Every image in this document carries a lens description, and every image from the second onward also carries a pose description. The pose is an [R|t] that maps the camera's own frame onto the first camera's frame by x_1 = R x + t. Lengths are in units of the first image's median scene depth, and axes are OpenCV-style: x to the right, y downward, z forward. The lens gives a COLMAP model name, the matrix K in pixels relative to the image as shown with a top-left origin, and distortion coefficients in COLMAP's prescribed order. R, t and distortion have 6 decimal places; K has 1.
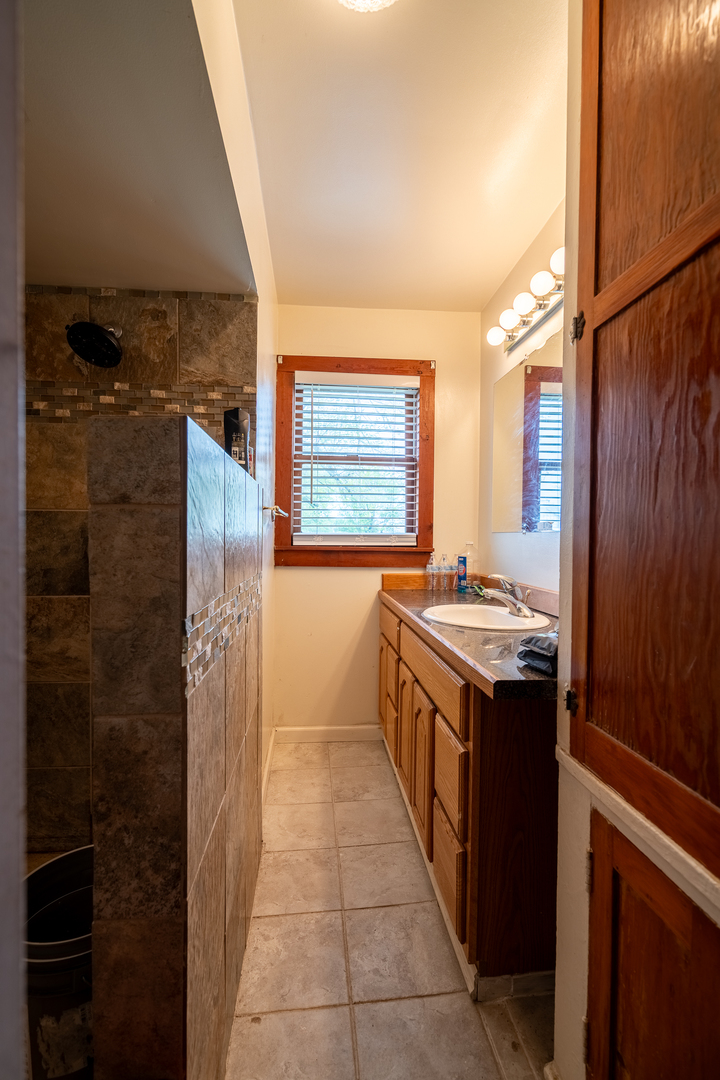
lens RADIAL K [[490.8, 0, 358.4], [0, 490.8, 543.3], [0, 0, 1]] dist [0.001201, 0.000695]
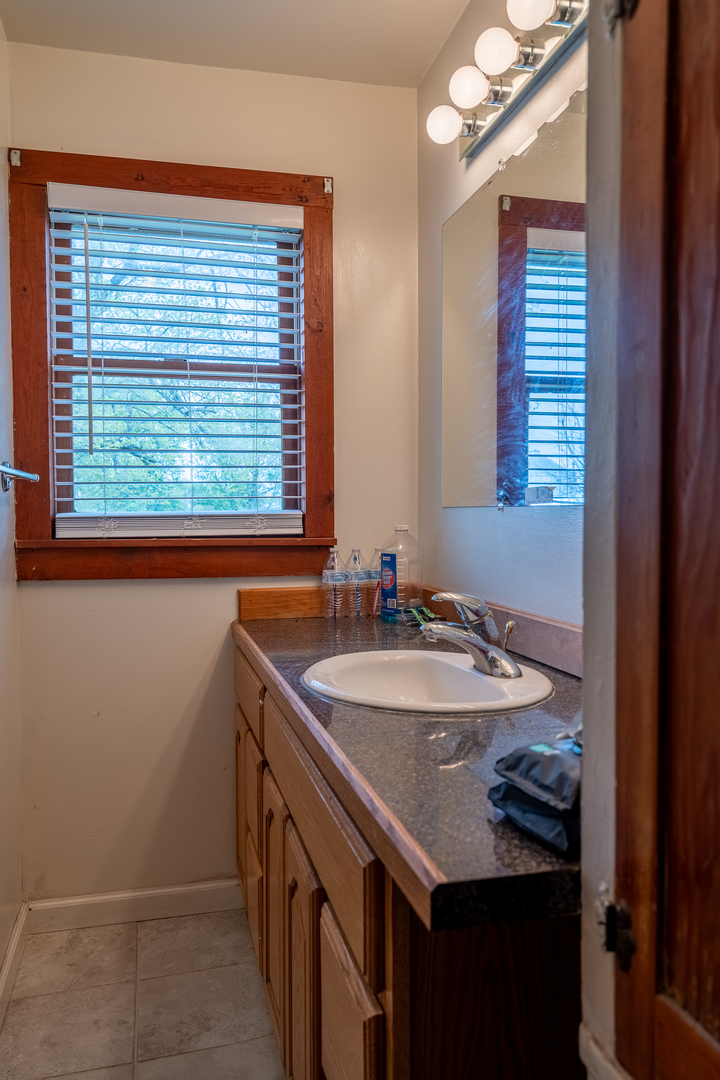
lens RADIAL K [[806.3, 0, 360.8], [0, 806.3, 540.5], [0, 0, 1]] dist [0.029677, -0.010500]
pose [[0.988208, -0.020328, 0.151763, 0.050792], [0.017075, 0.999596, 0.022708, -0.007336], [-0.152163, -0.019849, 0.988156, 0.147188]]
